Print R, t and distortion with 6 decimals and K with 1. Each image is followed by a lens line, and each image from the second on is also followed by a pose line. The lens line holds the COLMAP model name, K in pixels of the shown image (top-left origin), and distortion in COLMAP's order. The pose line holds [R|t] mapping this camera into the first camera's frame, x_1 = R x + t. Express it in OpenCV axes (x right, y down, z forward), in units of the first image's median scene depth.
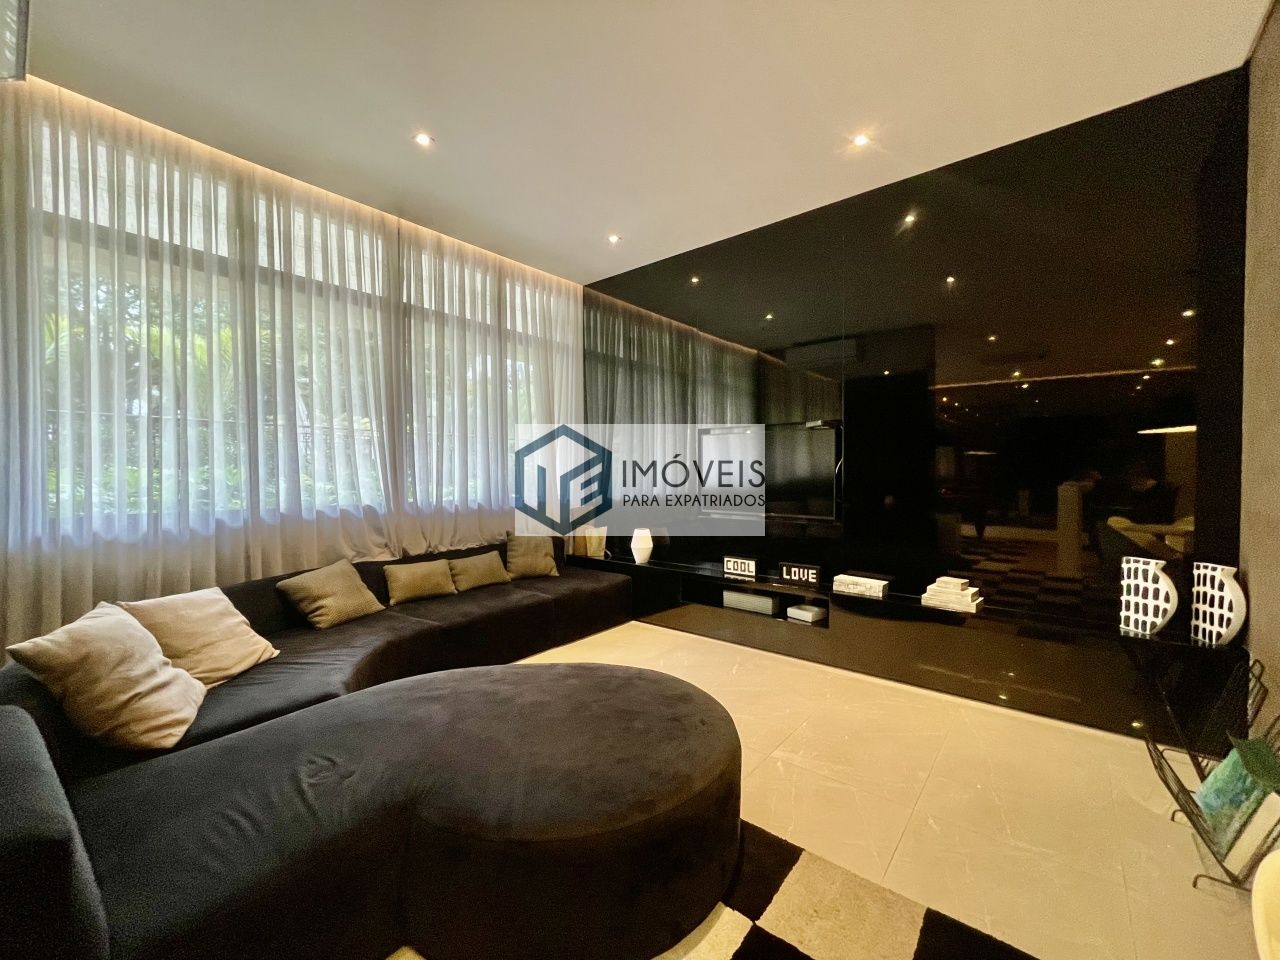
lens RADIAL K [[516.1, 0, 634.4], [0, 516.1, 484.3], [0, 0, 1]] dist [-0.008571, 0.000620]
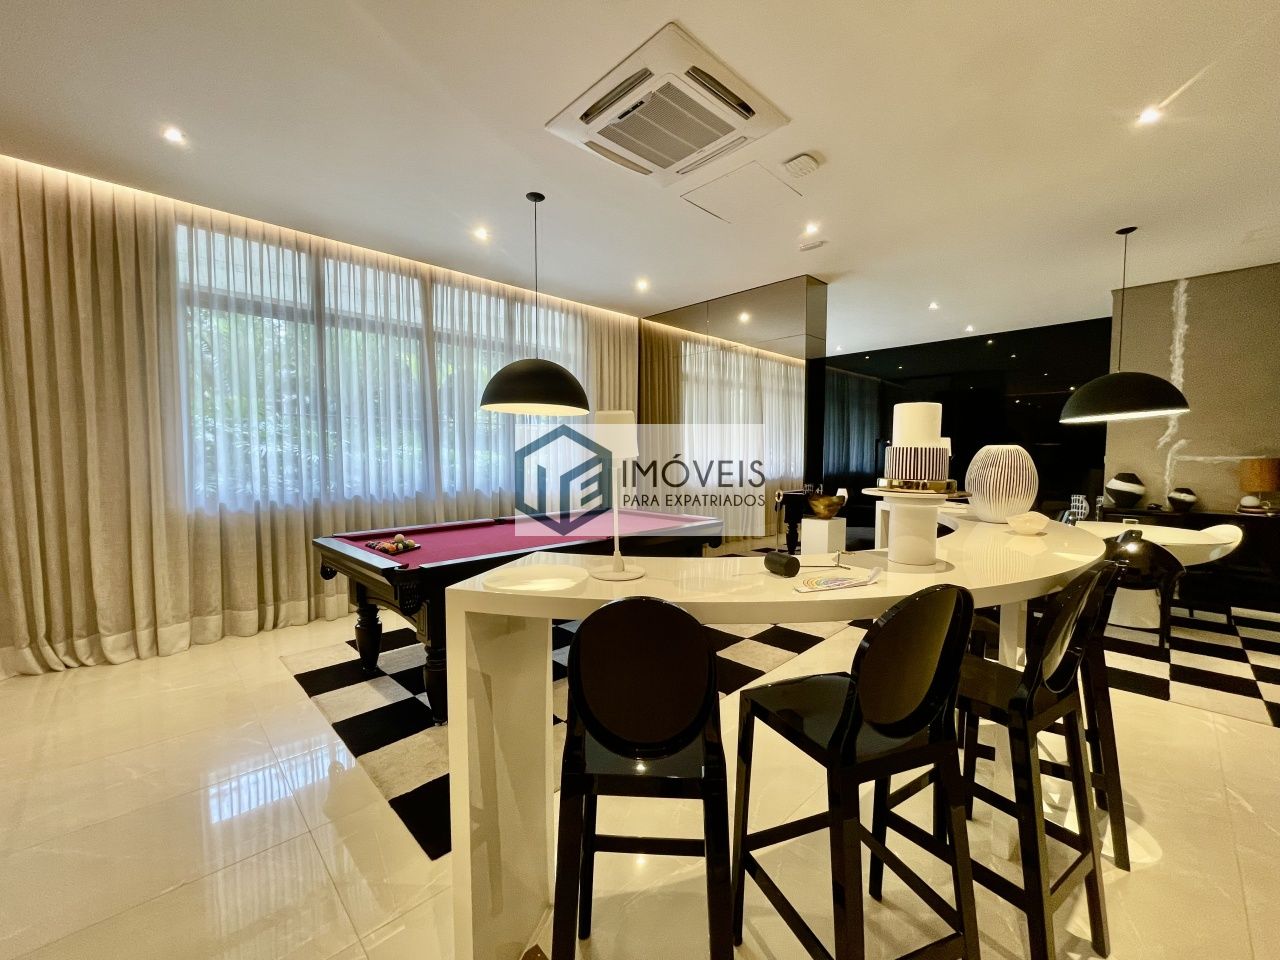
lens RADIAL K [[516.1, 0, 642.7], [0, 516.1, 482.8], [0, 0, 1]] dist [-0.008571, 0.000620]
pose [[0.995542, 0.005124, -0.094177, -0.694277], [-0.002218, 0.999519, 0.030928, 0.001835], [0.094291, -0.030582, 0.995075, -1.275655]]
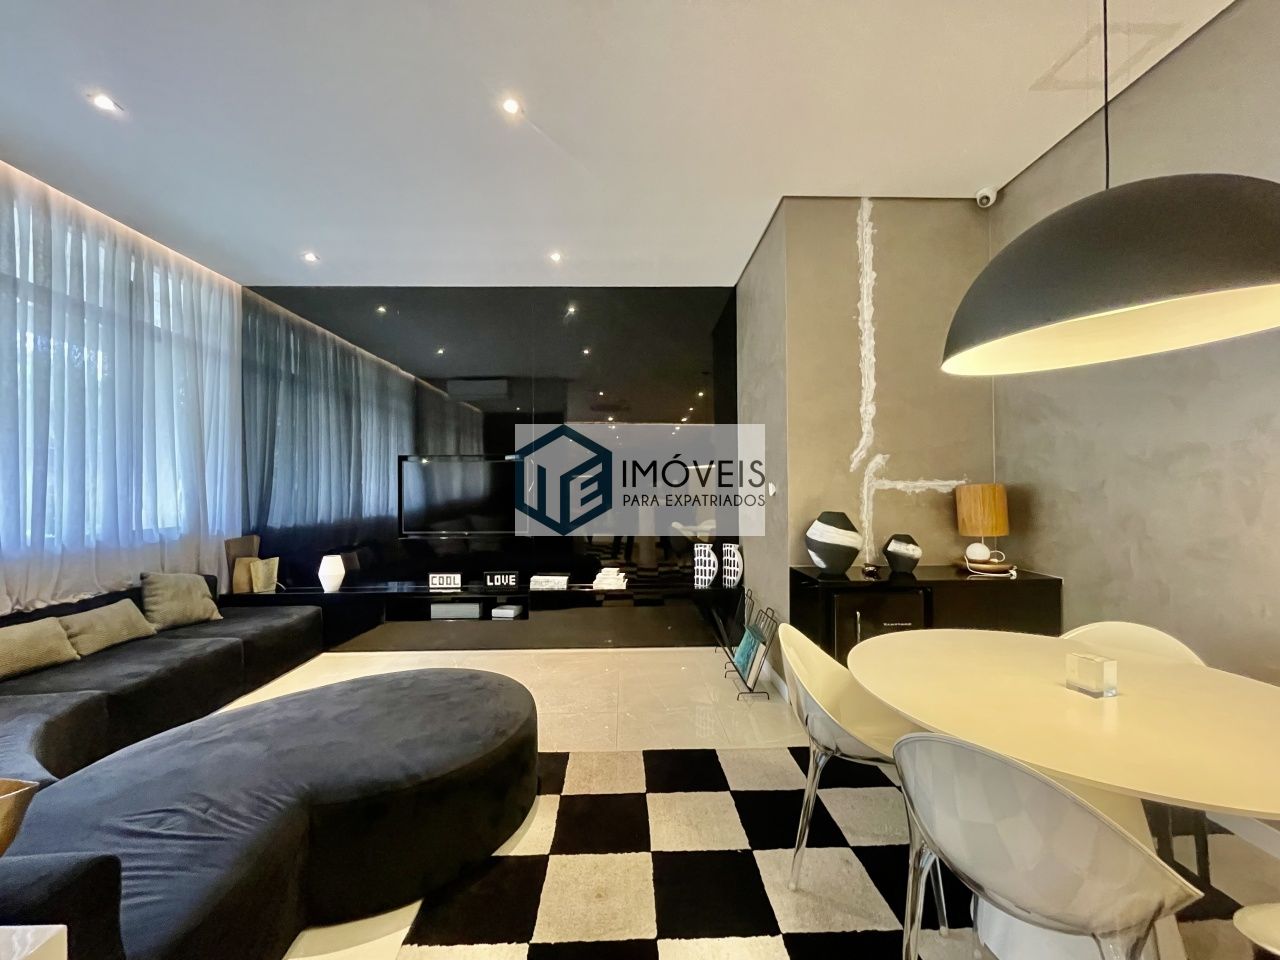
lens RADIAL K [[516.1, 0, 638.0], [0, 516.1, 484.5], [0, 0, 1]] dist [-0.008571, 0.000620]
pose [[0.750547, 0.004738, 0.660800, -0.239540], [0.020118, 0.999347, -0.030015, -0.008082], [-0.660511, 0.035821, 0.749961, -0.132314]]
